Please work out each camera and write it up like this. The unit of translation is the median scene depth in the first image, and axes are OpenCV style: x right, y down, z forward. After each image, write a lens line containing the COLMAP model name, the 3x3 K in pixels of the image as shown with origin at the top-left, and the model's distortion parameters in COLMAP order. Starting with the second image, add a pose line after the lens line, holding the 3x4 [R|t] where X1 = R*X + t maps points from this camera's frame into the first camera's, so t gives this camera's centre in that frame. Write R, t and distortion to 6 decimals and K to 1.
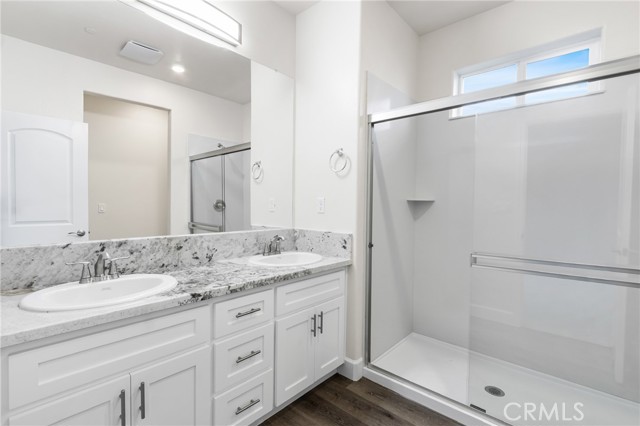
lens RADIAL K [[296.4, 0, 319.6], [0, 296.4, 212.8], [0, 0, 1]] dist [0.004957, -0.001804]
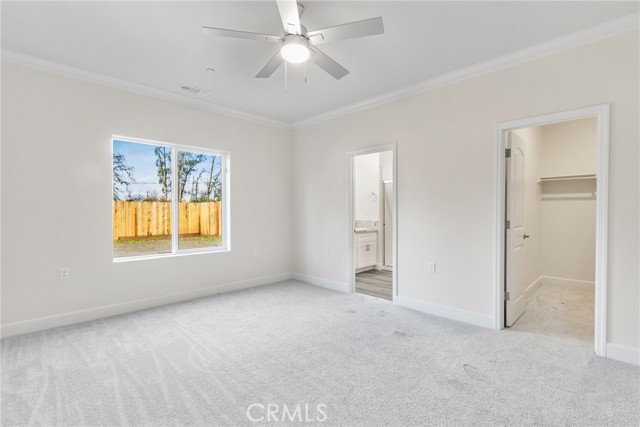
lens RADIAL K [[296.4, 0, 320.2], [0, 296.4, 212.9], [0, 0, 1]] dist [0.004957, -0.001804]
pose [[0.998642, -0.013570, -0.050300, -0.318900], [0.012050, 0.999465, -0.030401, 0.076975], [0.050685, 0.029754, 0.998271, -2.008838]]
